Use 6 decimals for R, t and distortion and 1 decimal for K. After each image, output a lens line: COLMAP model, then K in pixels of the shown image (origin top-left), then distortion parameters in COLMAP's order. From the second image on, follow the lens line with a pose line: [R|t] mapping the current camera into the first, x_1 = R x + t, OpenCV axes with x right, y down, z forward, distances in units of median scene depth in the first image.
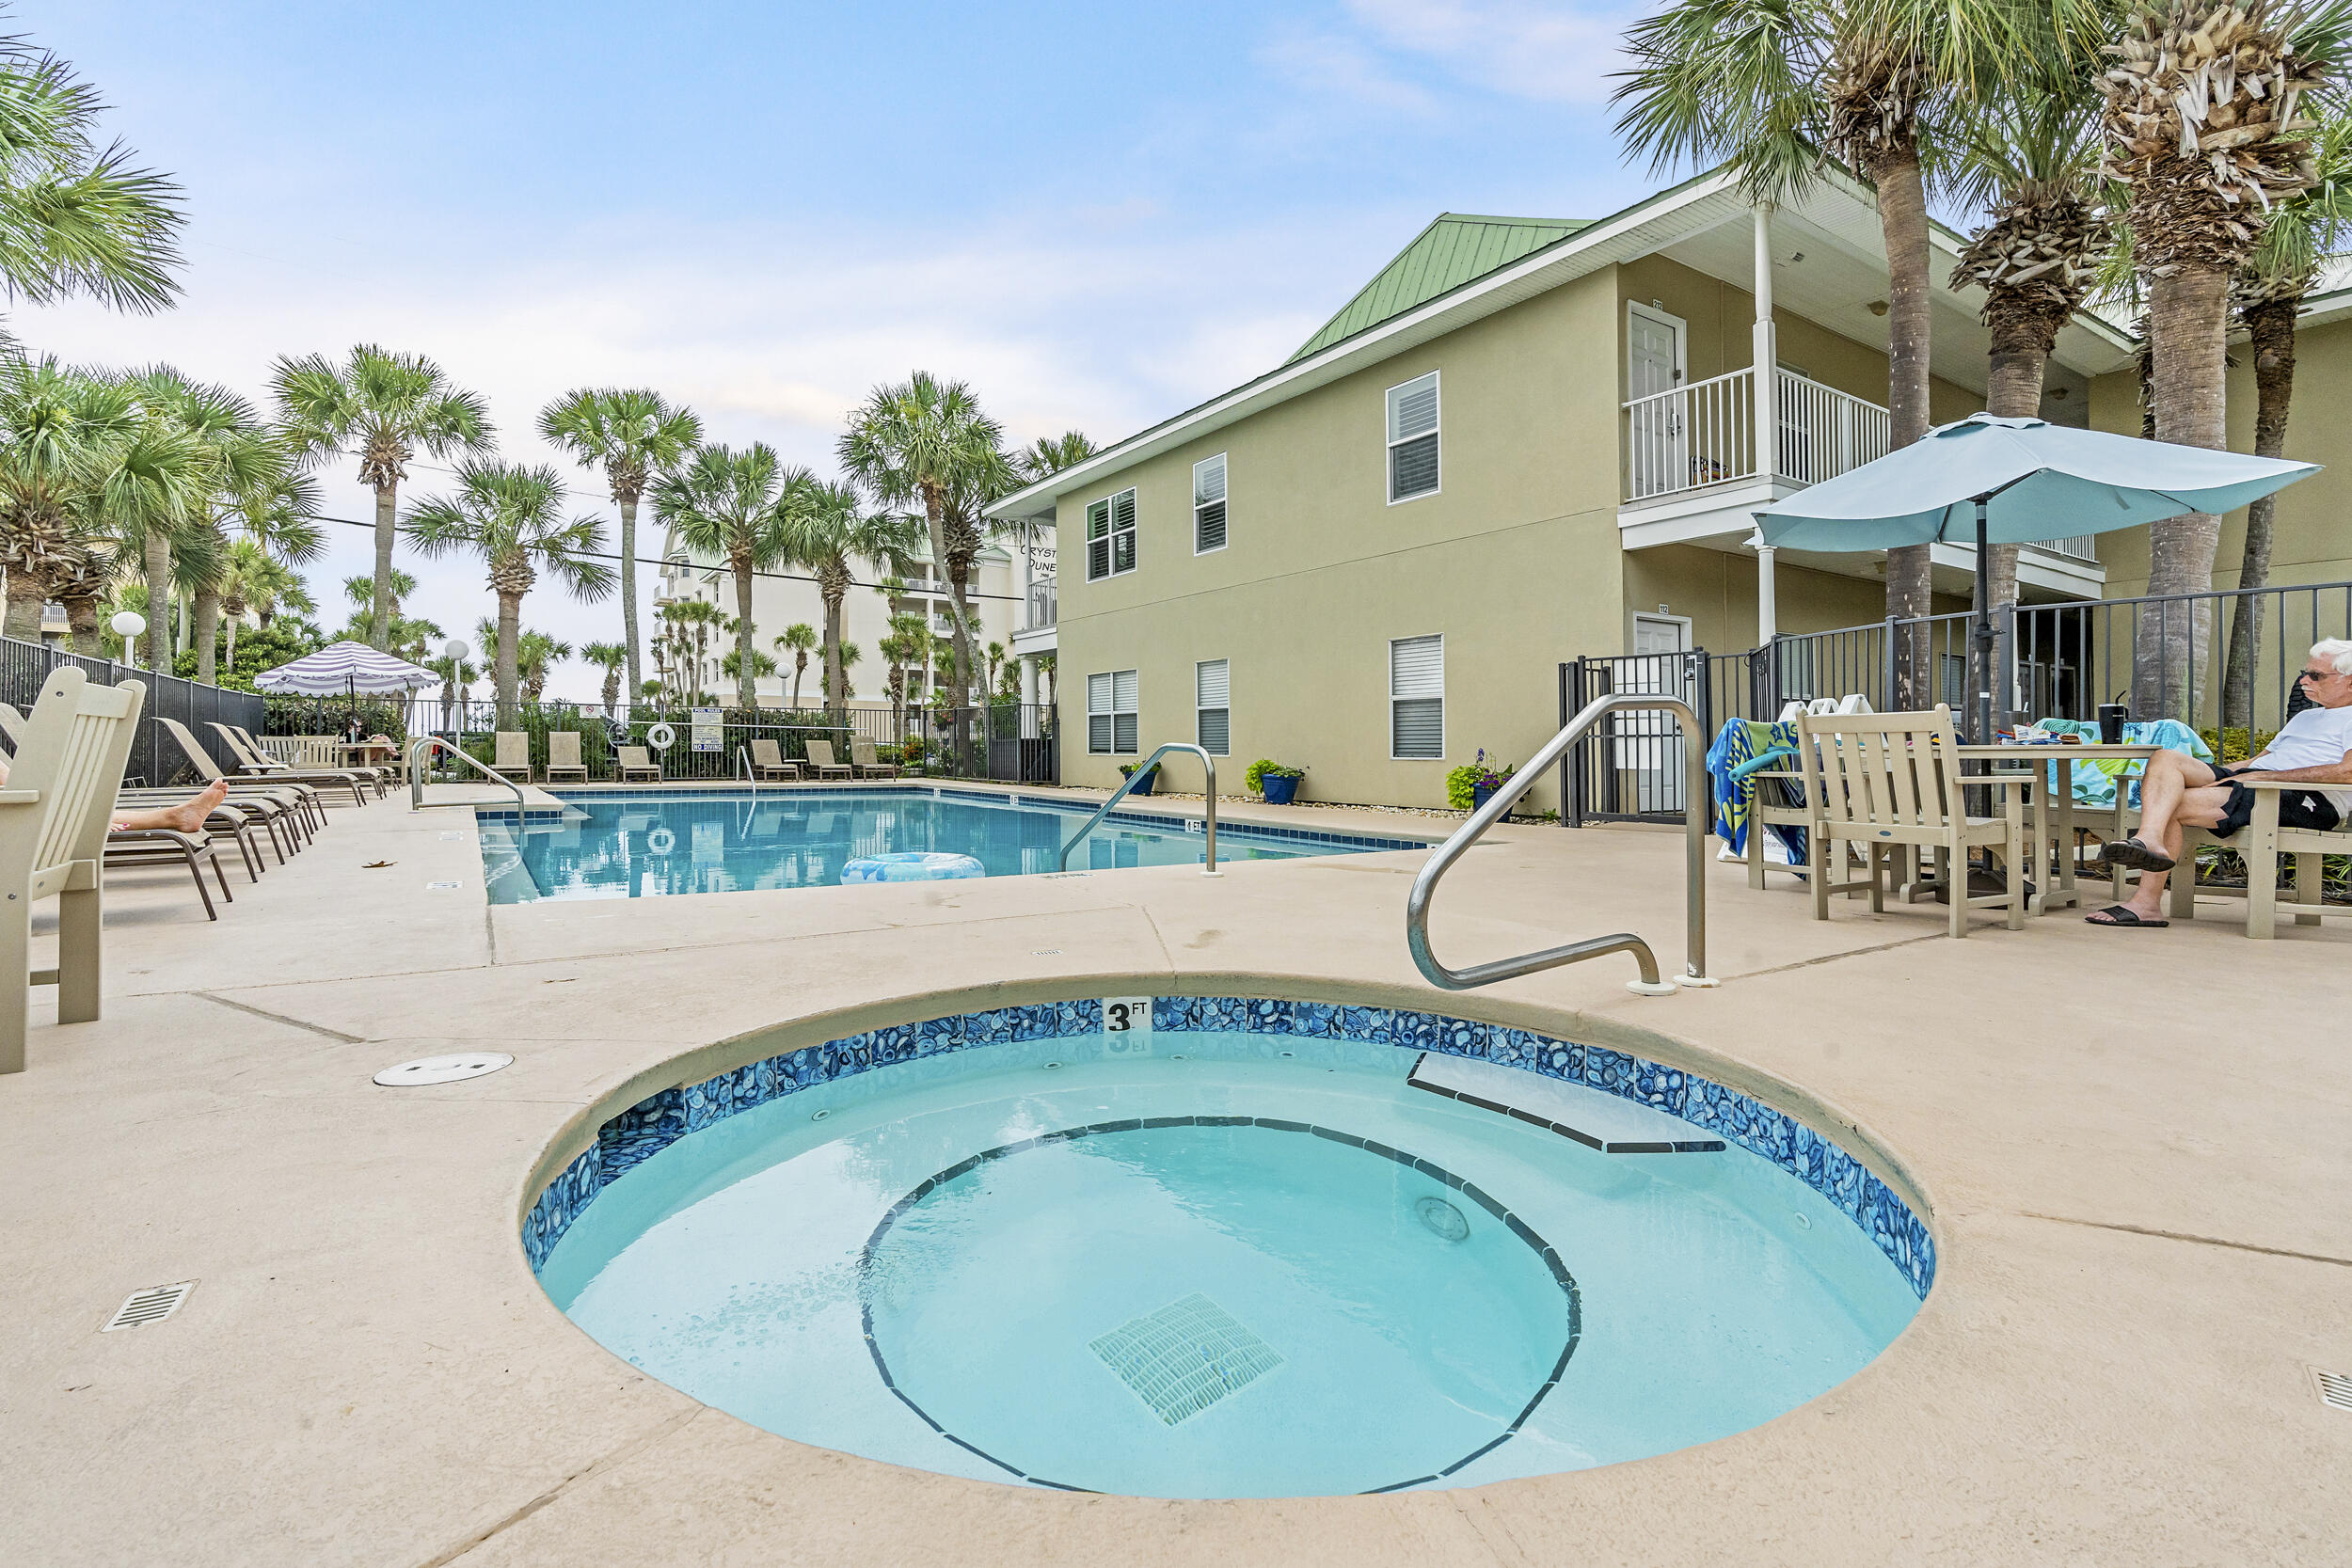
lens RADIAL K [[1041.0, 0, 1191.6], [0, 1041.0, 779.4], [0, 0, 1]] dist [-0.004925, 0.000212]
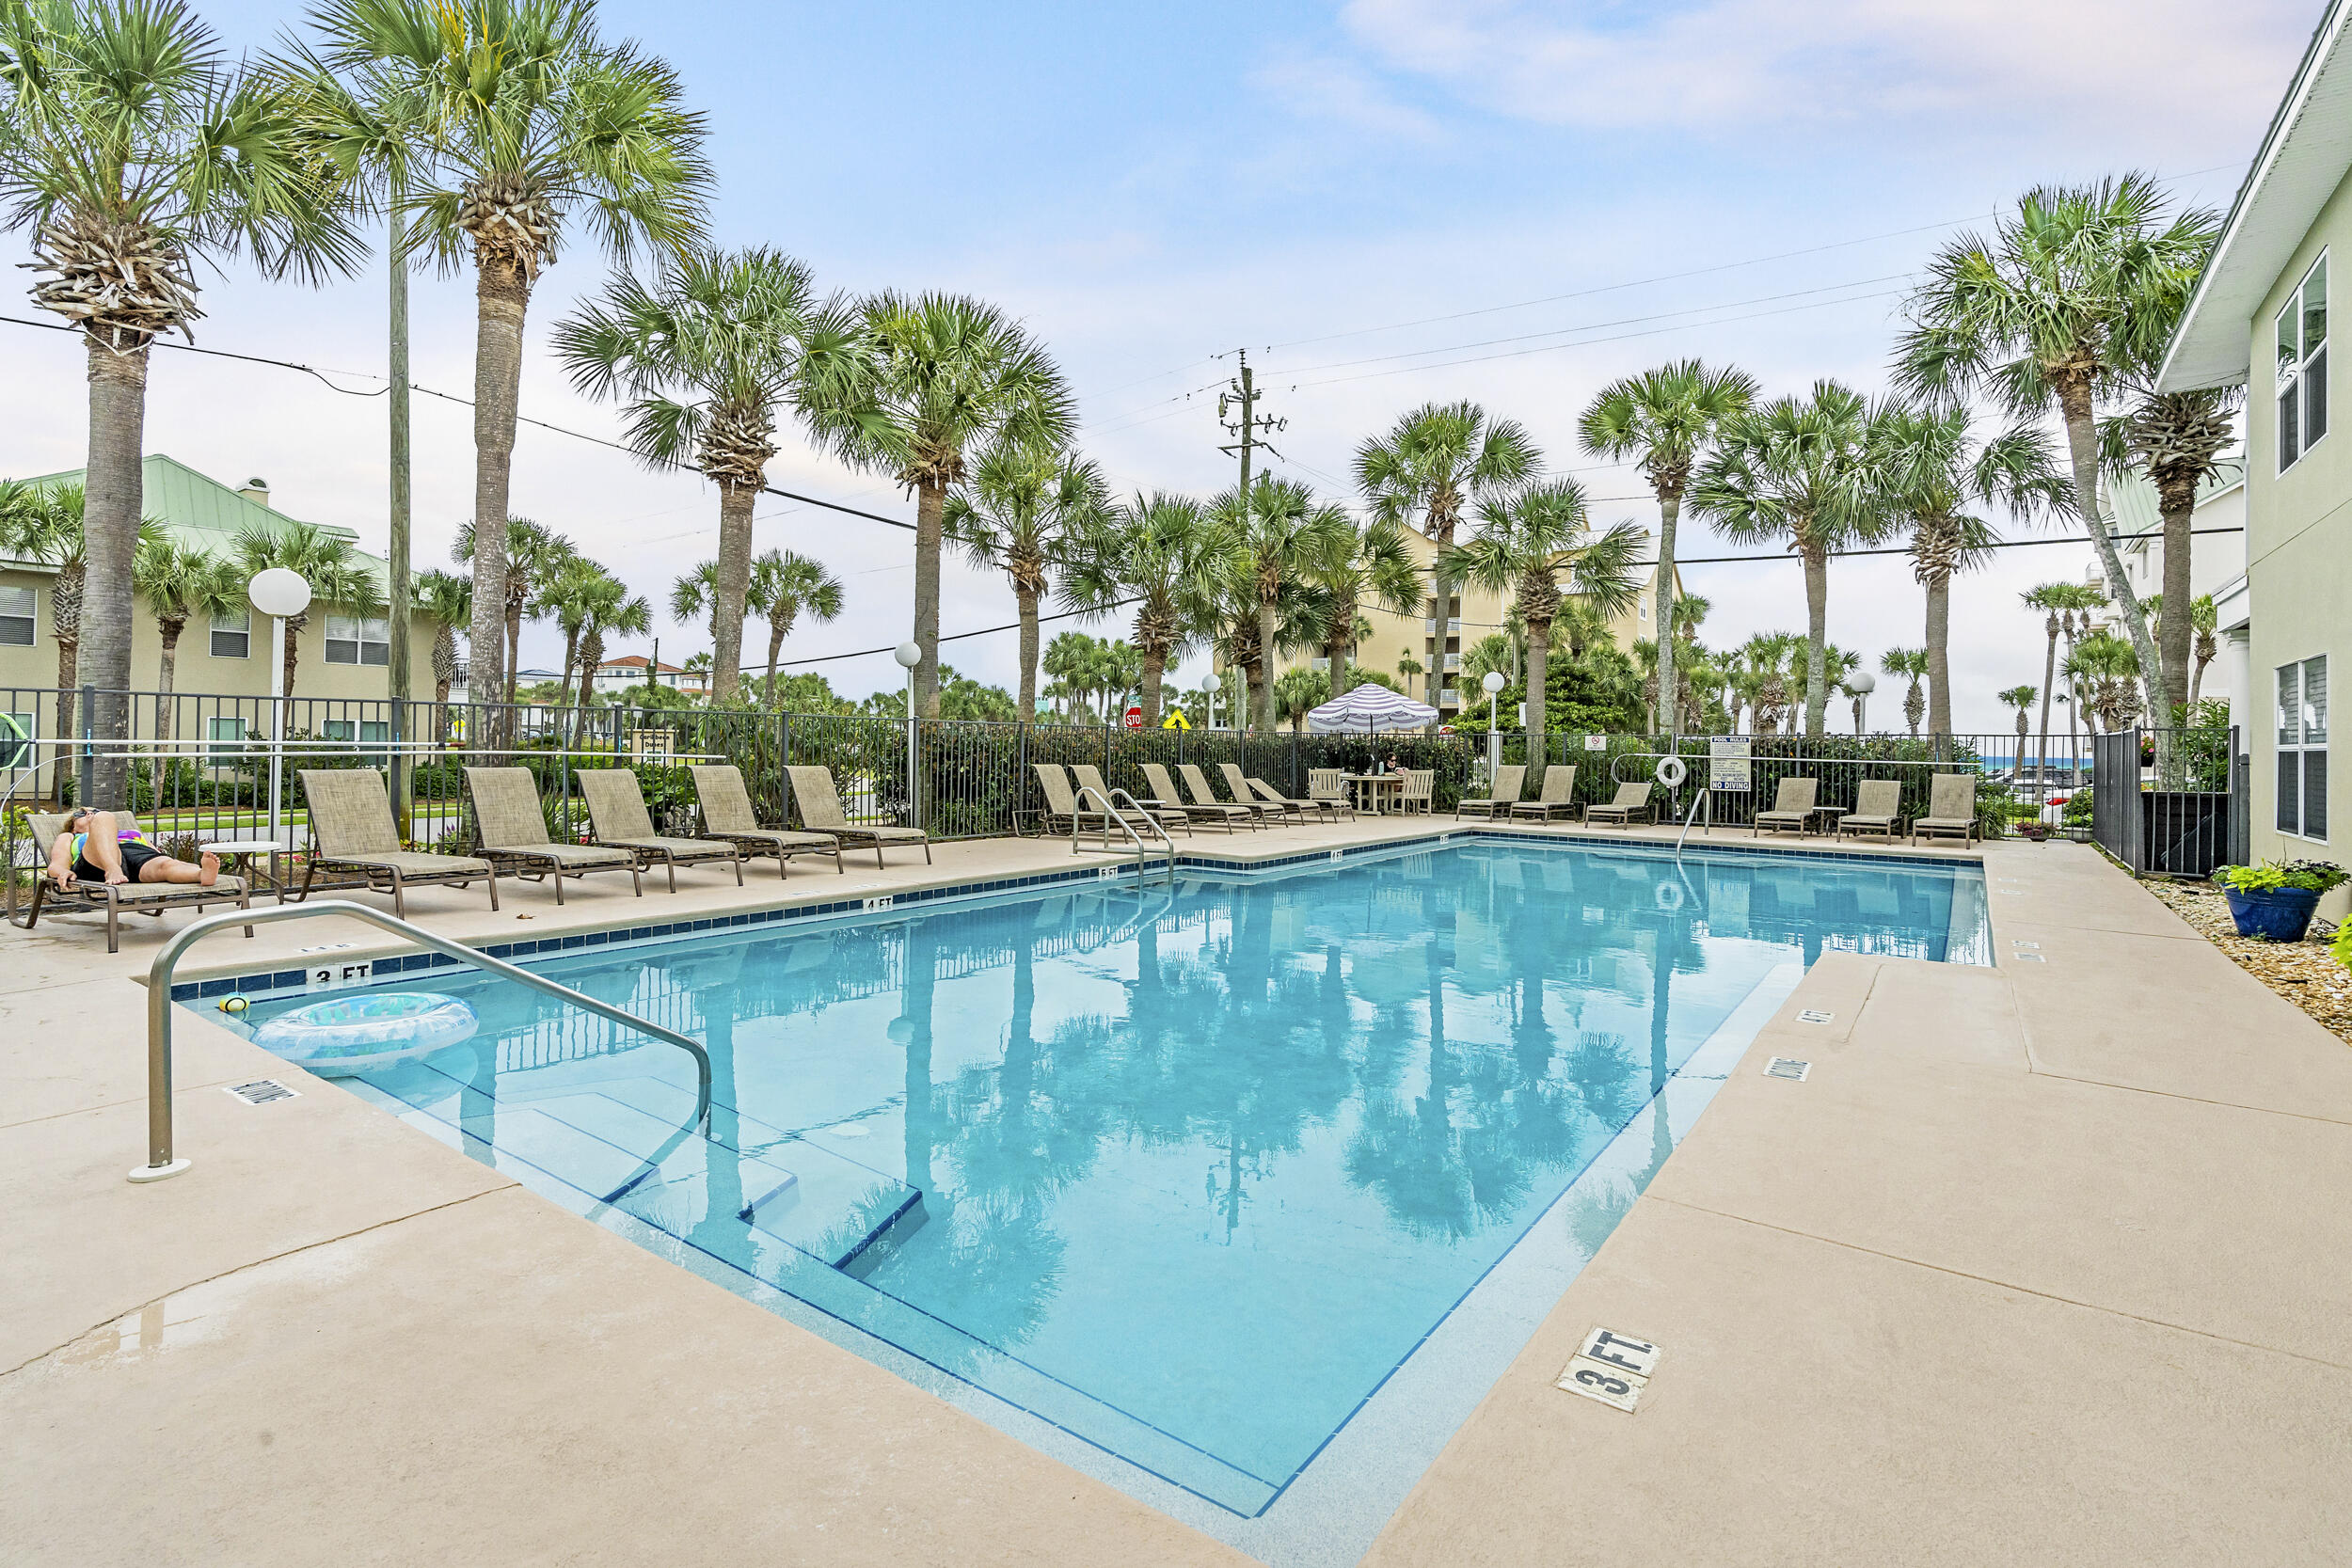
lens RADIAL K [[1113.7, 0, 1180.9], [0, 1113.7, 767.2], [0, 0, 1]] dist [-0.001105, 0.000383]
pose [[0.367091, 0.017713, -0.930017, 0.173389], [-0.040813, 0.999163, 0.002920, -0.030565], [0.929289, 0.036885, 0.367506, 0.297564]]
